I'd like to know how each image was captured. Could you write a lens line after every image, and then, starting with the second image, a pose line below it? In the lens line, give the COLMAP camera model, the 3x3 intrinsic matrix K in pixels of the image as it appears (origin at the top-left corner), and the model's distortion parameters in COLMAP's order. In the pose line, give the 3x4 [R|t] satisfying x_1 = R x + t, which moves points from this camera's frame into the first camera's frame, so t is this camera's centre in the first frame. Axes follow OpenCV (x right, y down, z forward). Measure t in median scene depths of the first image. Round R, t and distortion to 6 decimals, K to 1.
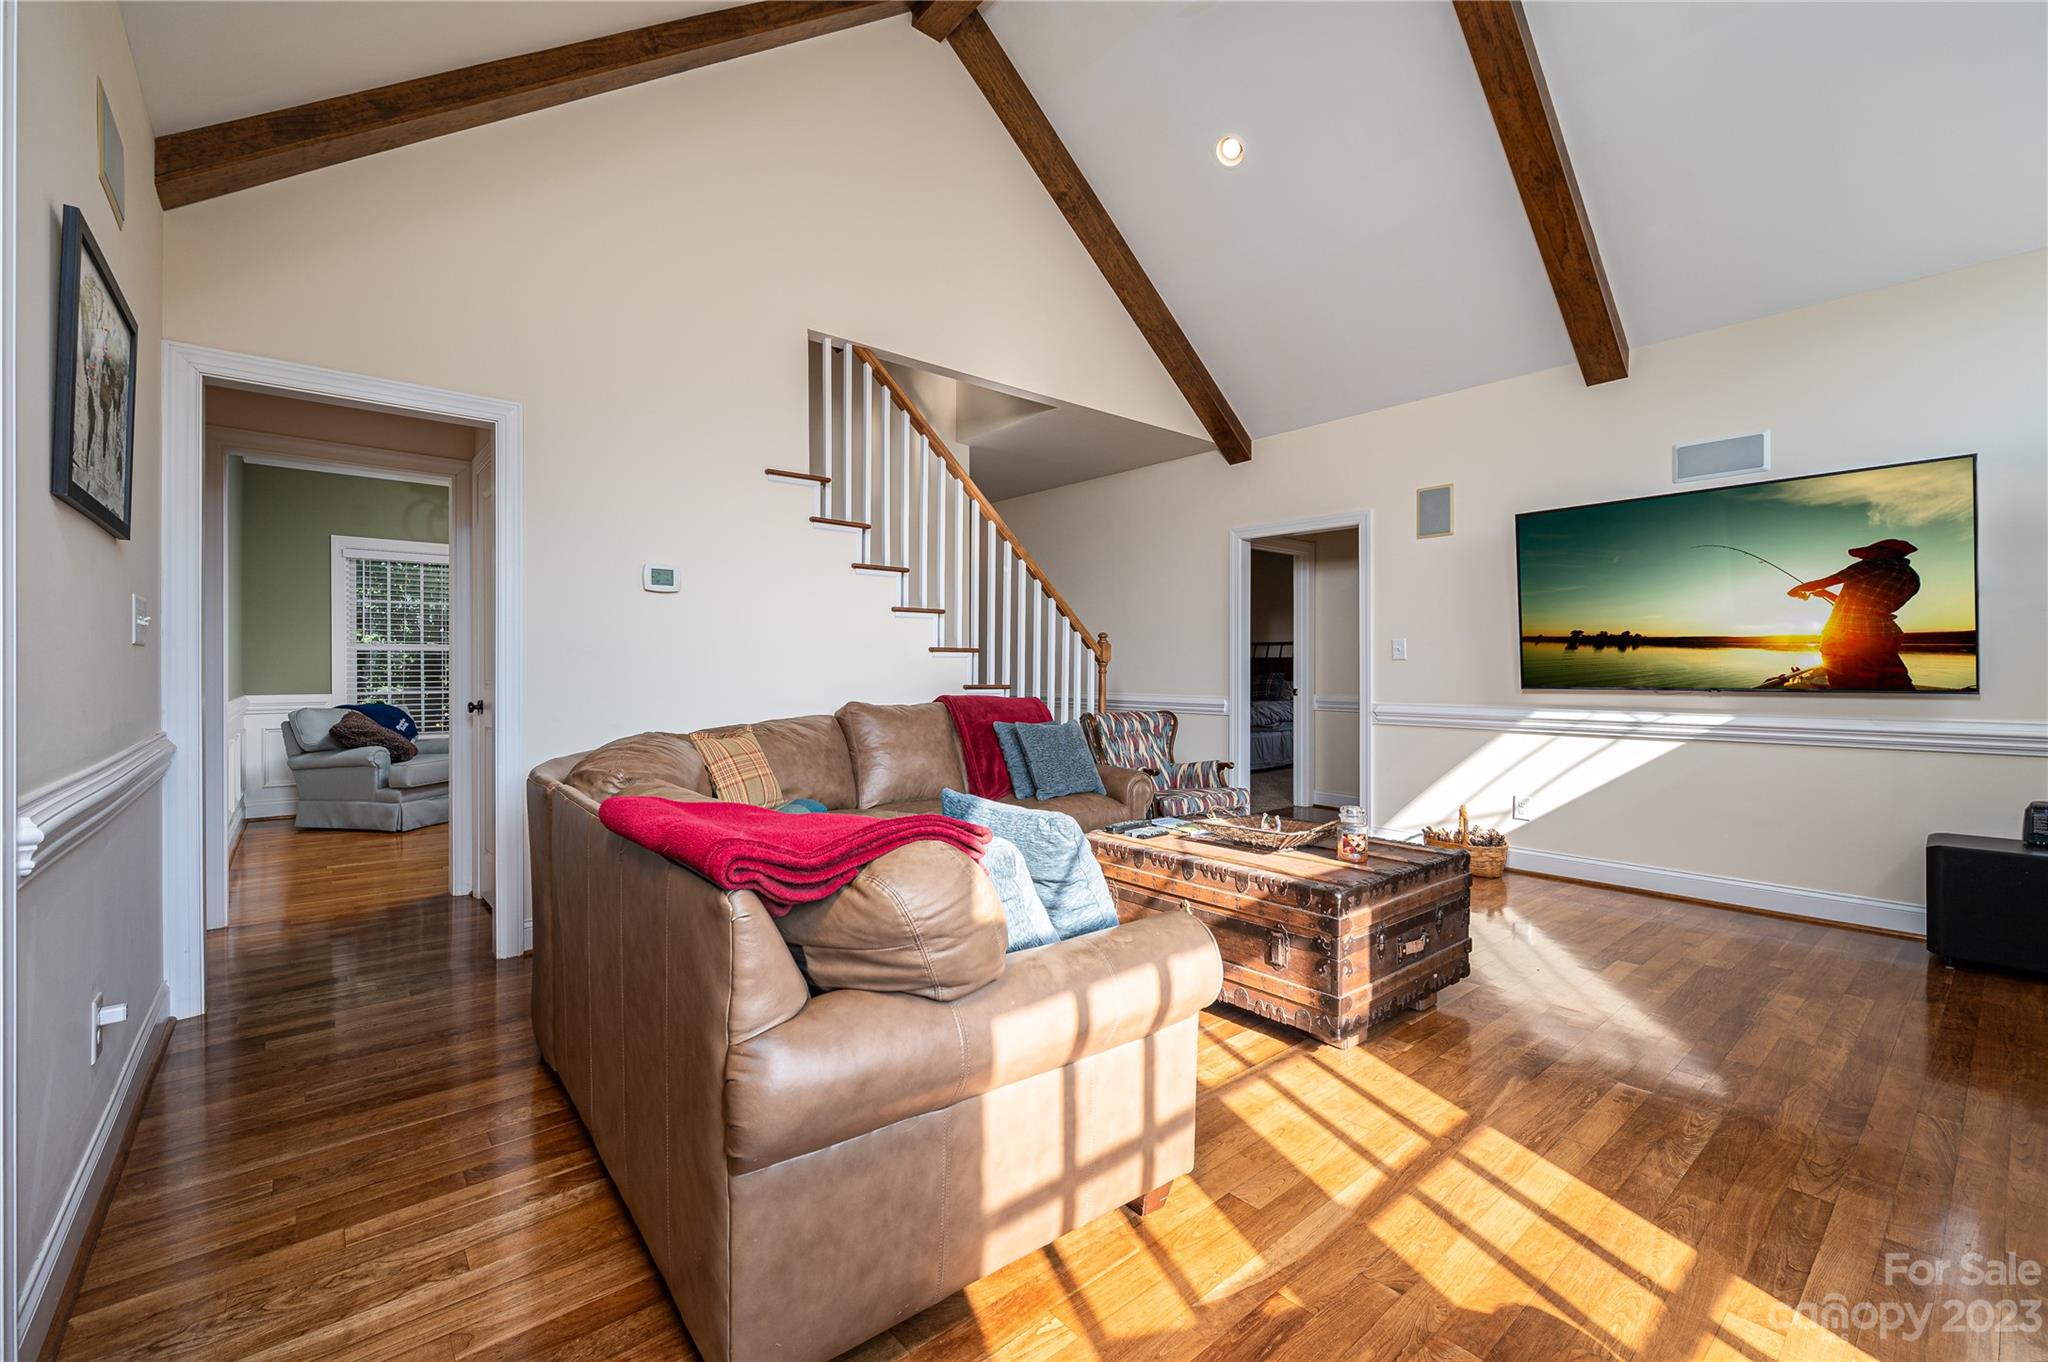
lens RADIAL K [[855.1, 0, 1024.0], [0, 855.1, 681.0], [0, 0, 1]] dist [0.000242, 0.000045]
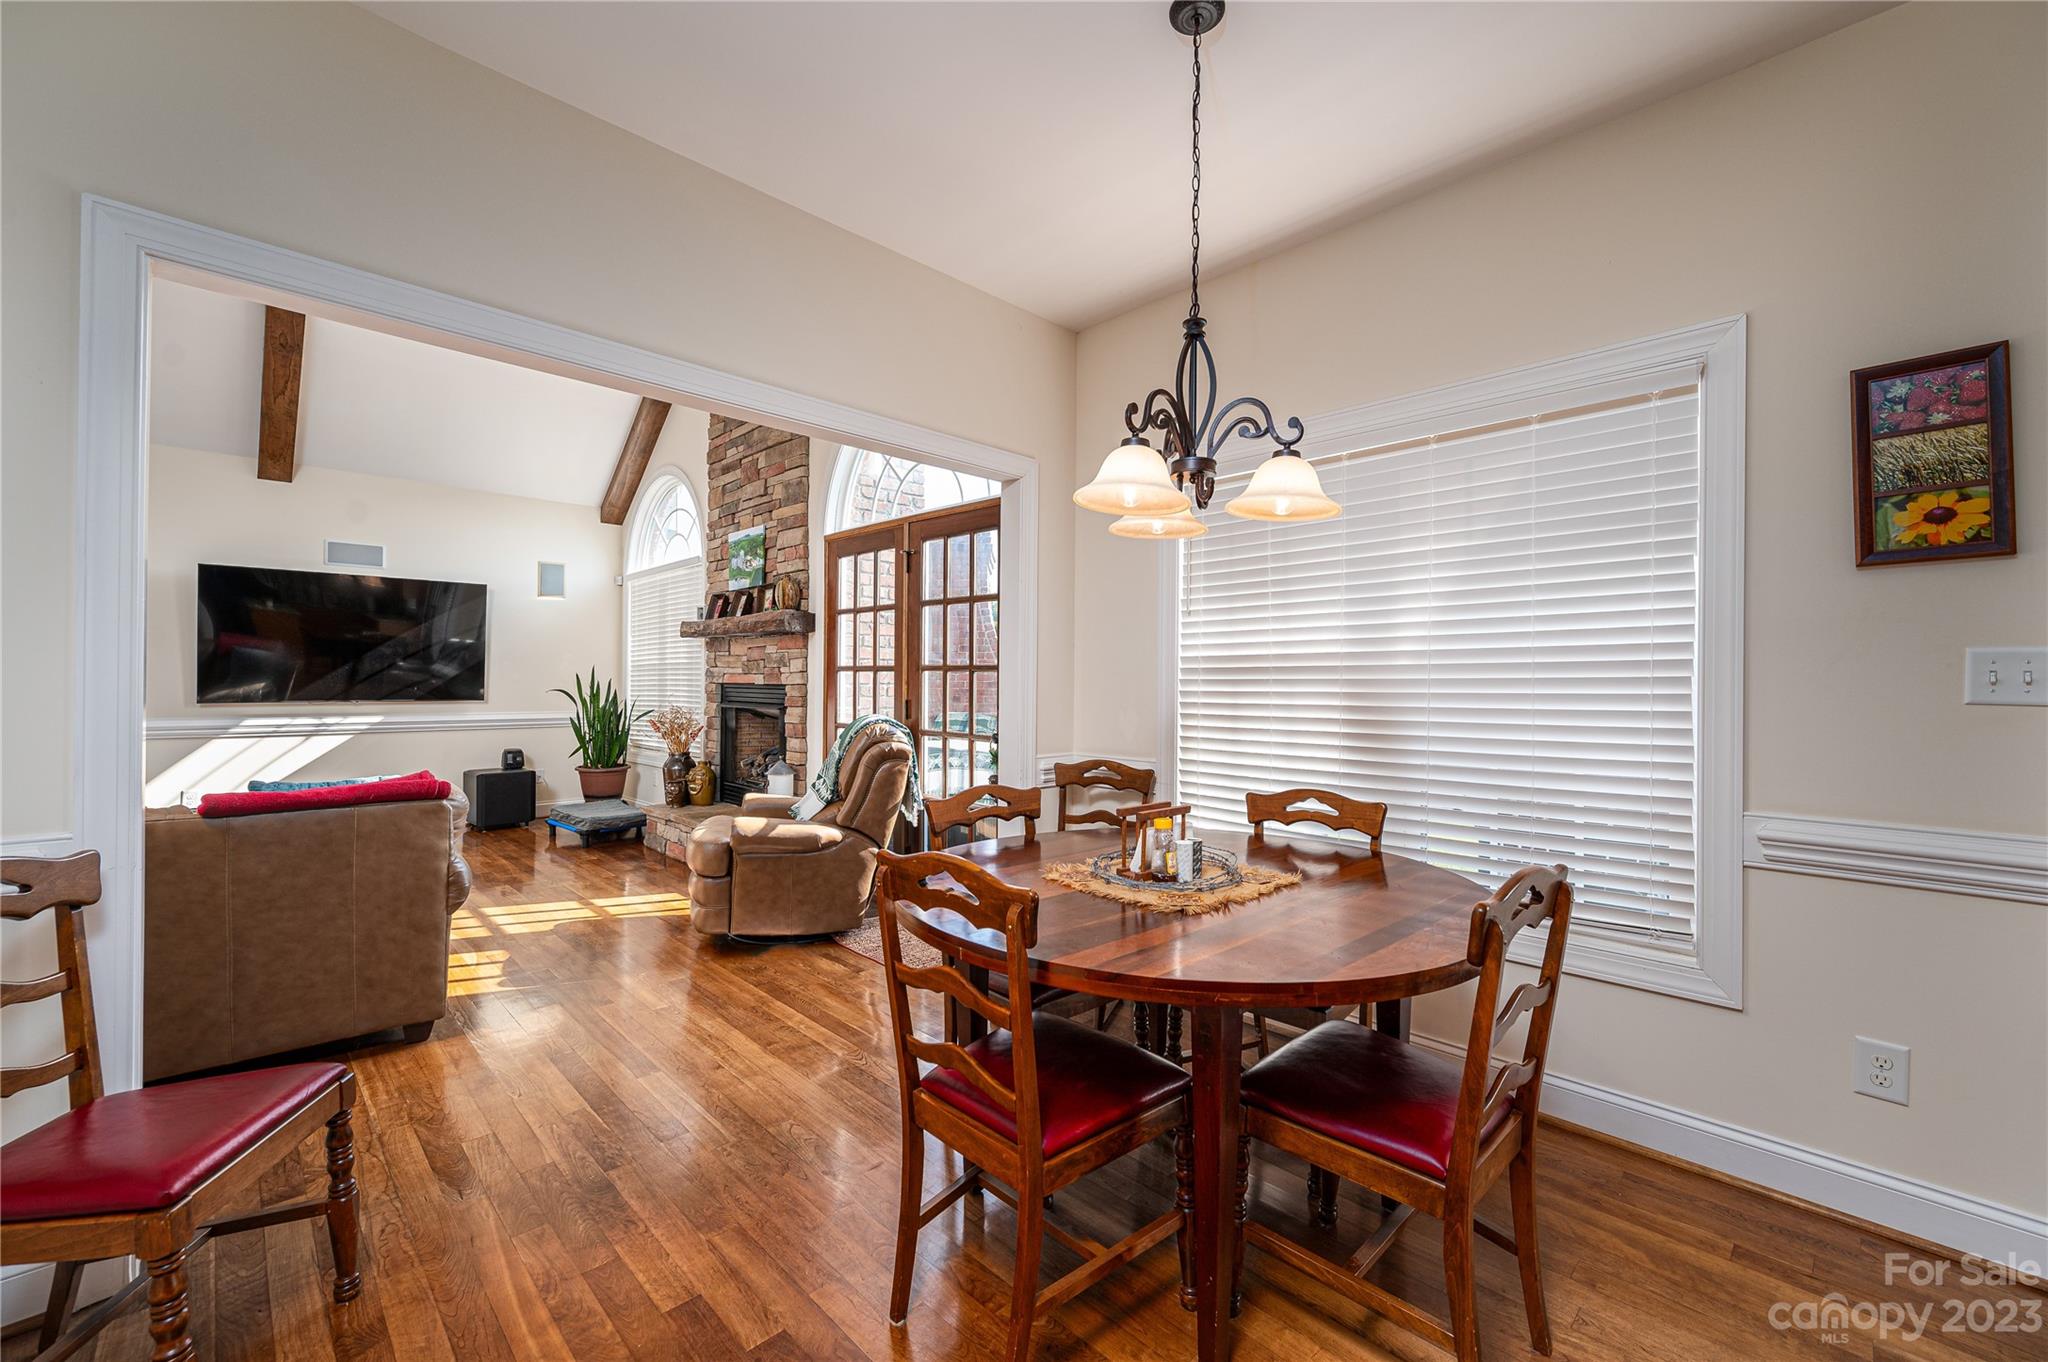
lens RADIAL K [[813.3, 0, 1024.0], [0, 813.3, 681.0], [0, 0, 1]] dist [0.000207, 0.000018]
pose [[-0.080372, 0.000626, 0.996765, -0.798956], [0.008511, 0.999964, 0.000058, -0.017332], [-0.996729, 0.008488, -0.080374, -0.111140]]
